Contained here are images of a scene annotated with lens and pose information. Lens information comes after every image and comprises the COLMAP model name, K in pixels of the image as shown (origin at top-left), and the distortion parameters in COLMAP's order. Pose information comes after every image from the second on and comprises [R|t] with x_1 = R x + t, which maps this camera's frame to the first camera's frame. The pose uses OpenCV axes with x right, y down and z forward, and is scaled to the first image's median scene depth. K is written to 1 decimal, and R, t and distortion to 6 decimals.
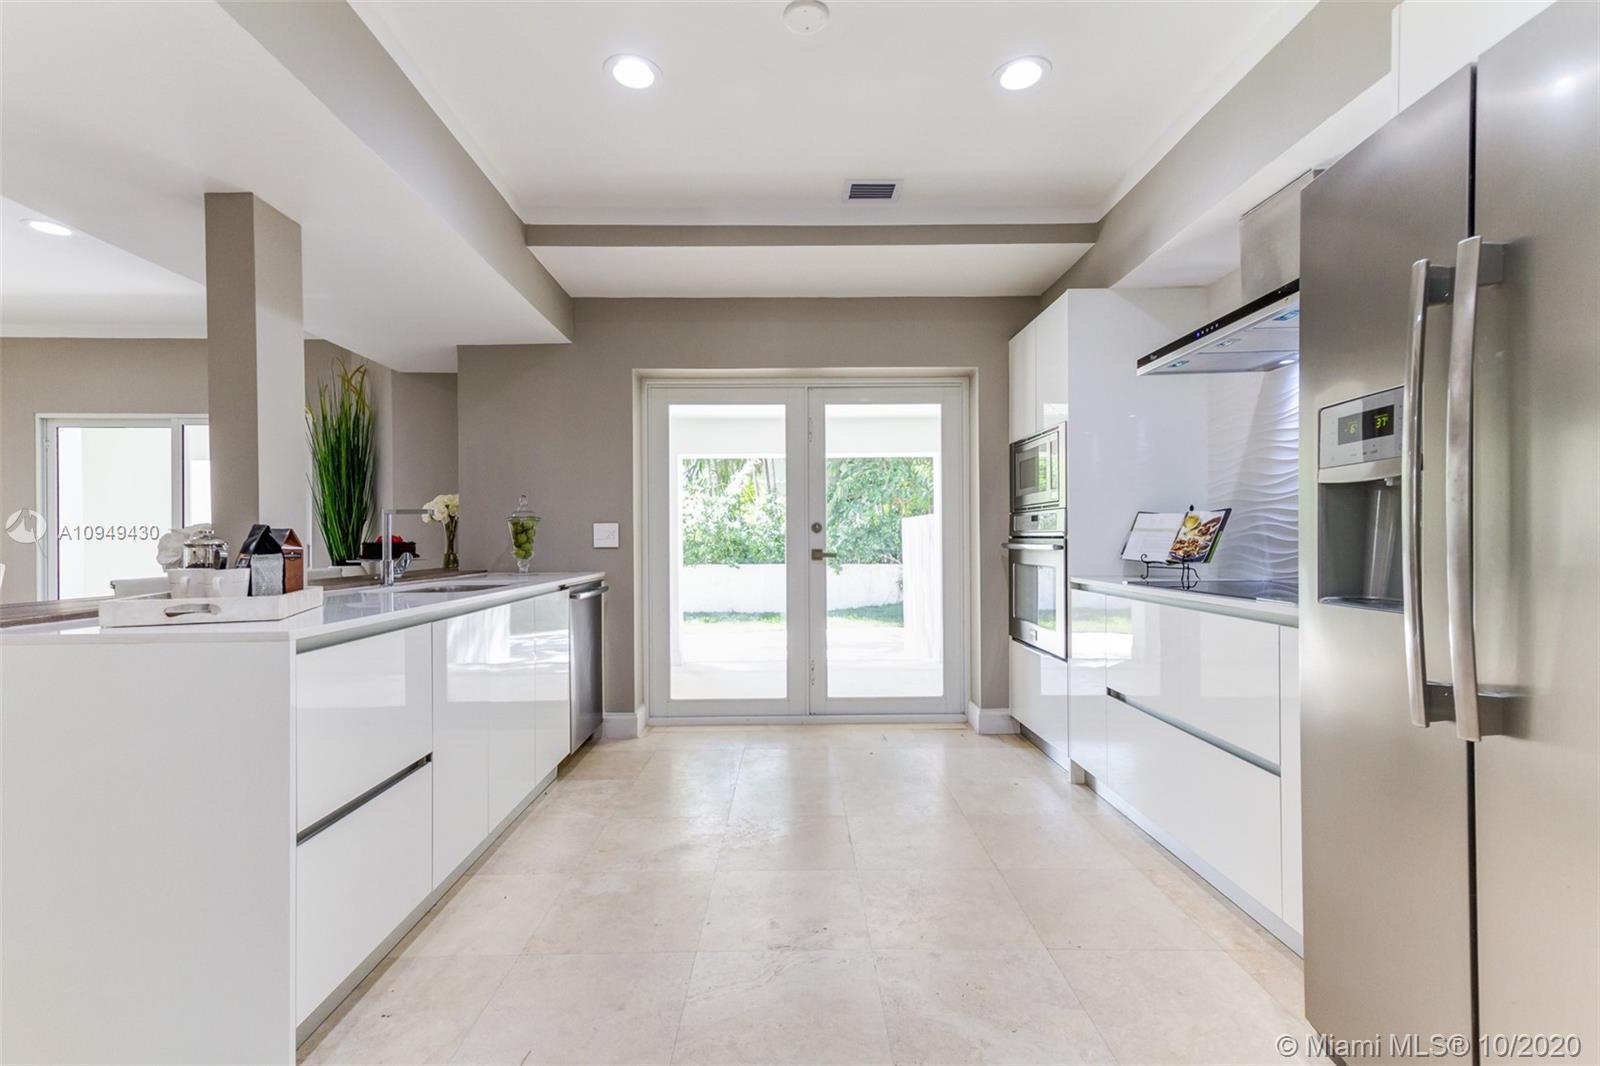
lens RADIAL K [[726.8, 0, 802.1], [0, 726.8, 540.3], [0, 0, 1]] dist [0.028603, -0.004424]
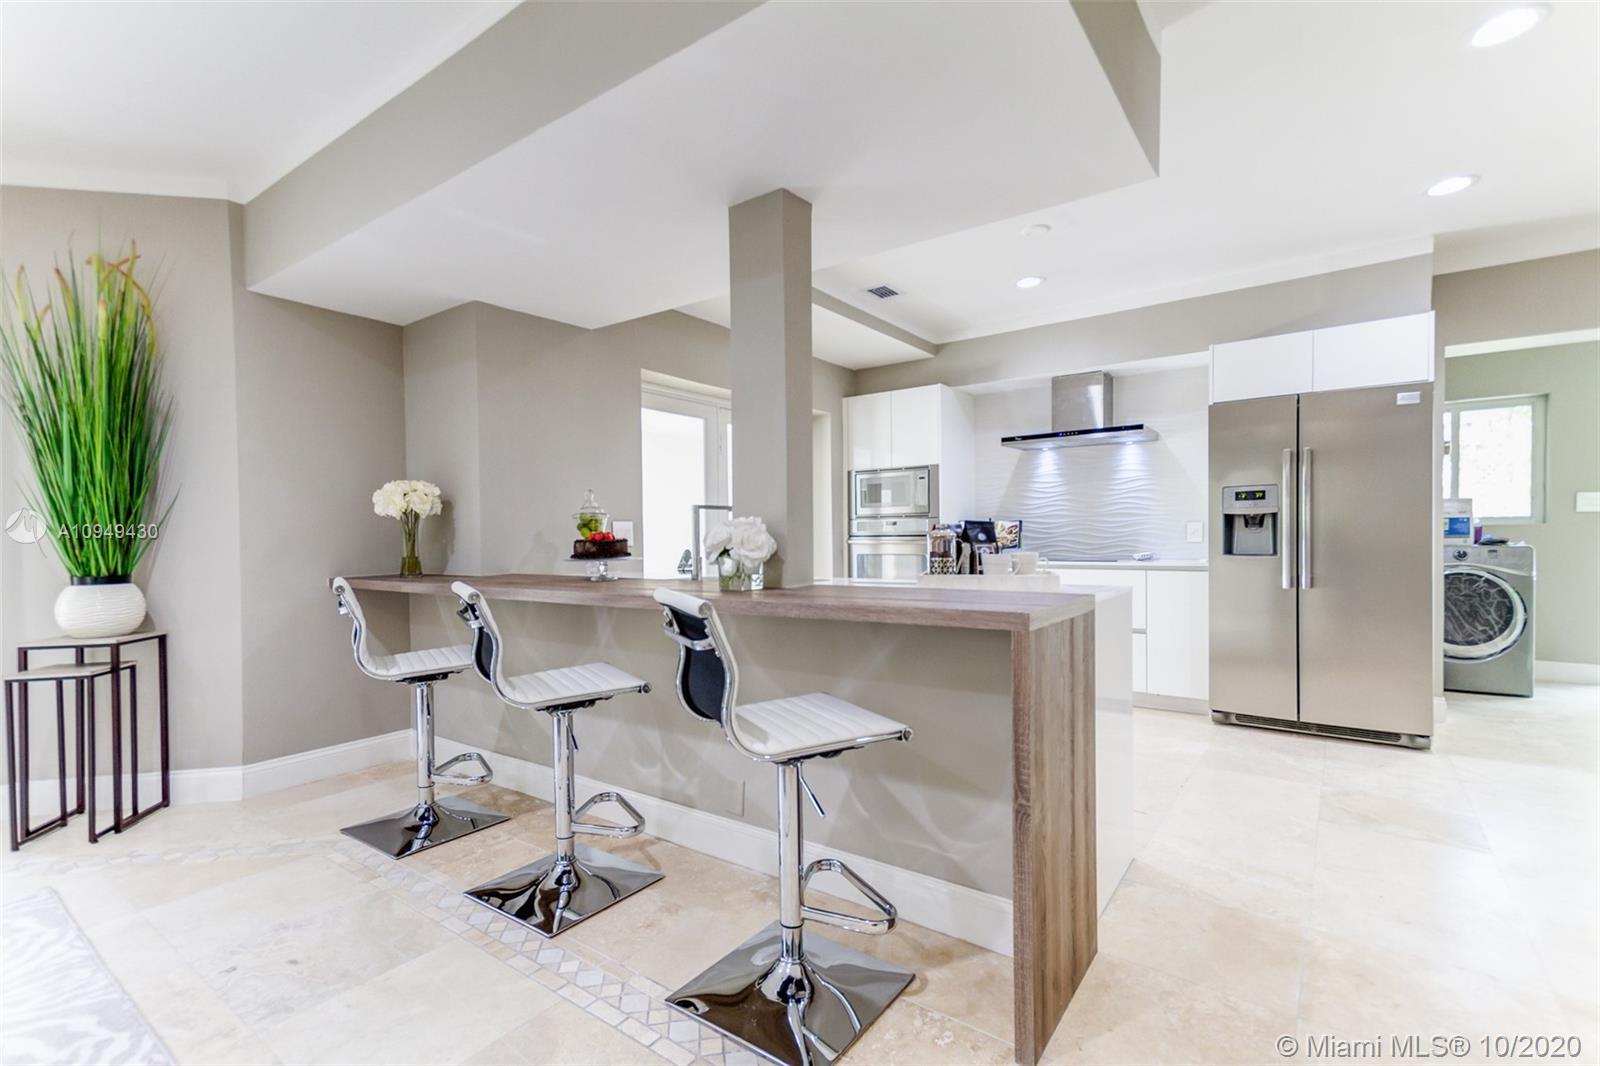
lens RADIAL K [[726.8, 0, 785.8], [0, 726.8, 545.8], [0, 0, 1]] dist [0.028603, -0.004424]
pose [[0.615206, -0.007157, 0.788334, -1.271222], [0.006509, 0.999971, 0.003998, 0.011915], [-0.788340, 0.002672, 0.615234, 0.294678]]
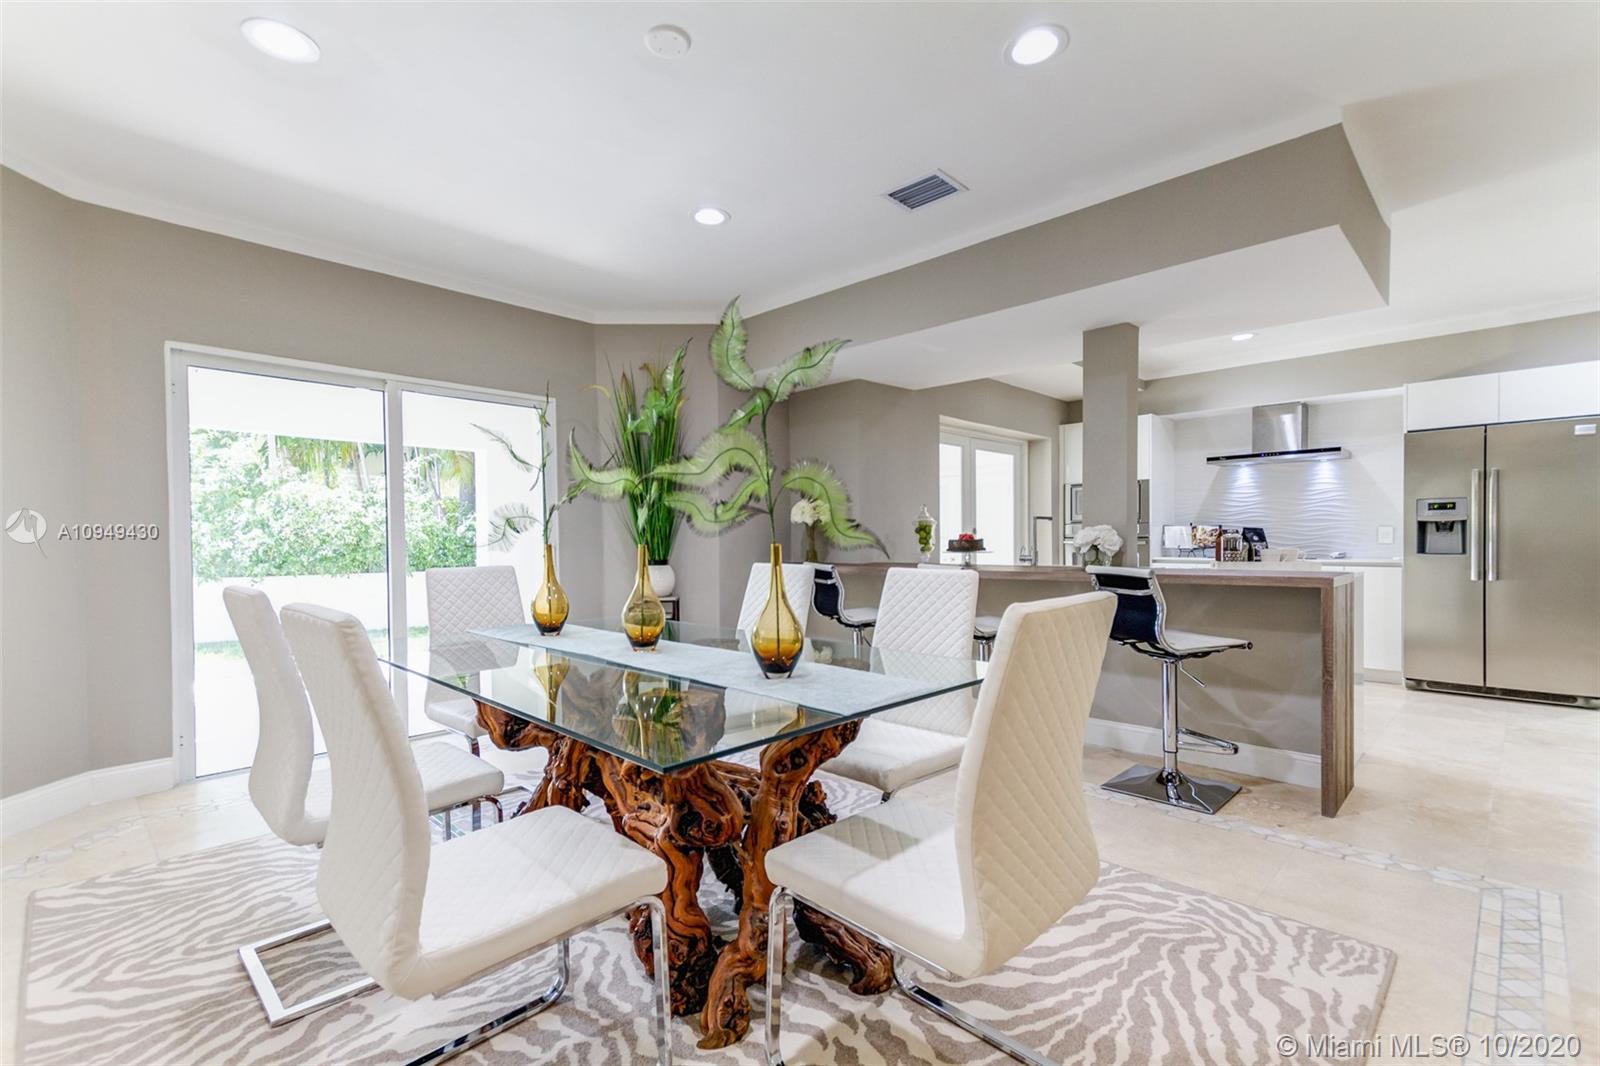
lens RADIAL K [[726.8, 0, 787.2], [0, 726.8, 546.9], [0, 0, 1]] dist [0.028603, -0.004424]
pose [[0.717887, -0.003334, 0.696152, -1.956069], [0.001499, 0.999994, 0.003243, 0.015969], [-0.696158, -0.001285, 0.717887, 0.276674]]
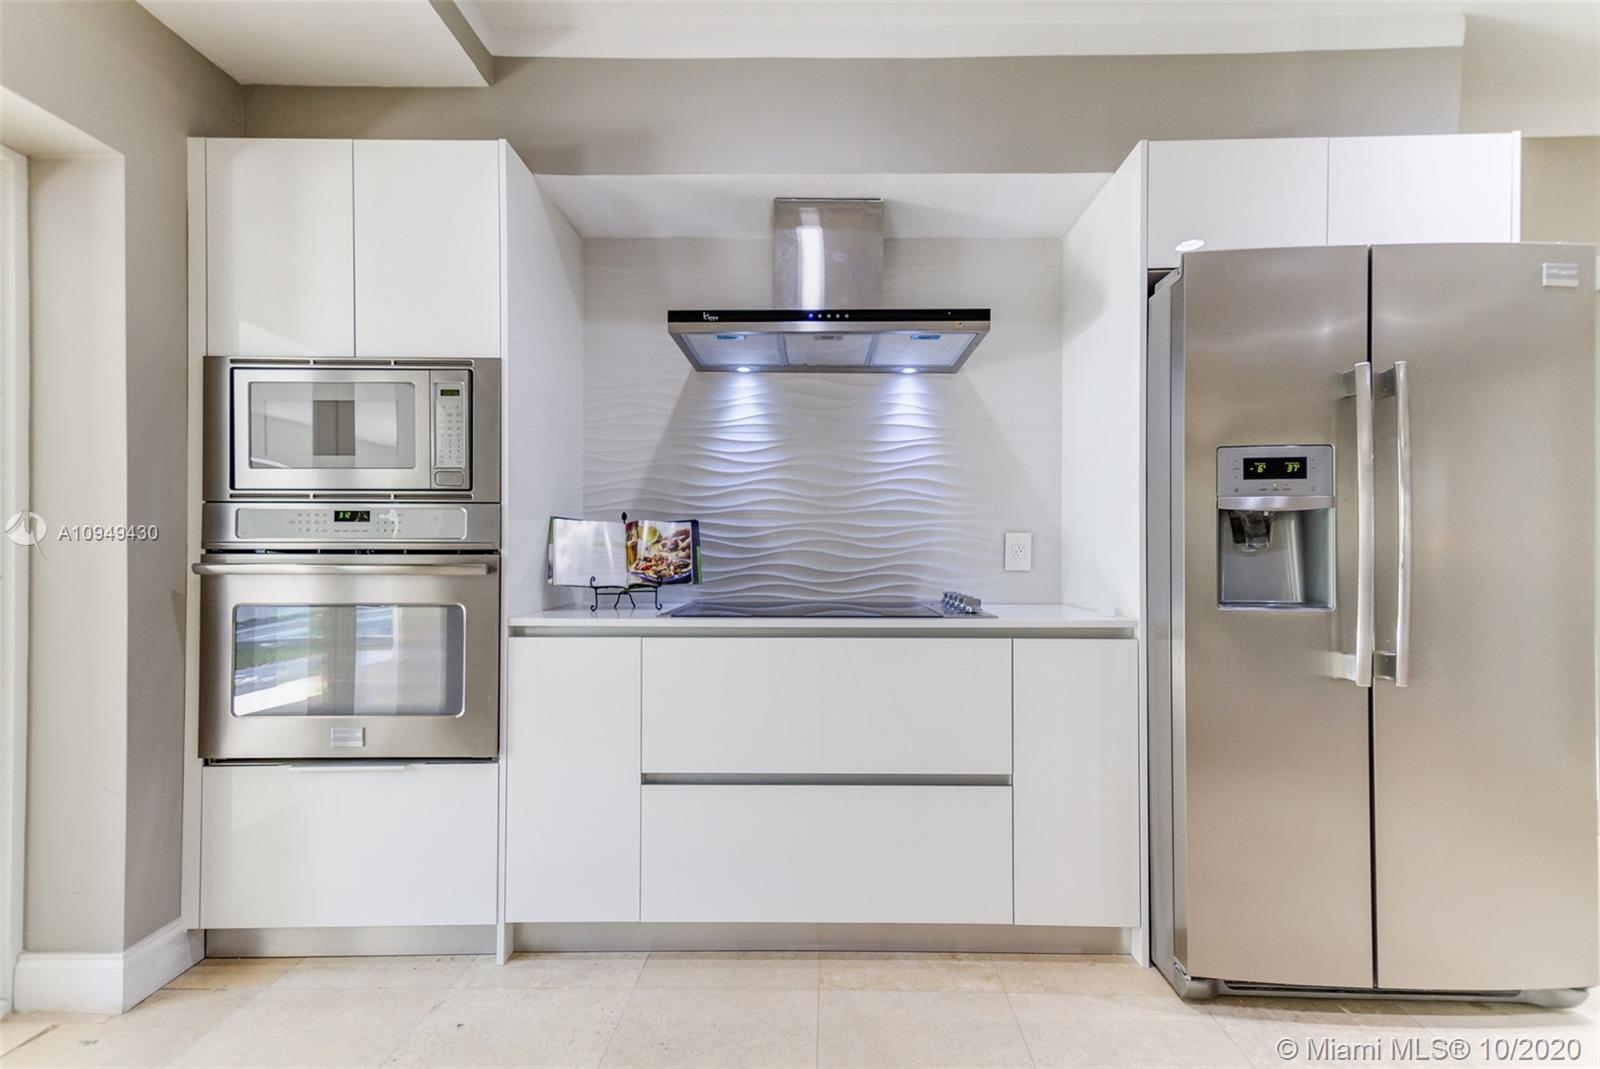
lens RADIAL K [[726.8, 0, 806.5], [0, 726.8, 550.2], [0, 0, 1]] dist [0.028603, -0.004424]
pose [[0.036080, 0.011319, 0.999285, -0.253077], [0.000850, 0.999935, -0.011357, 0.001310], [-0.999349, 0.001259, 0.036068, 0.811349]]
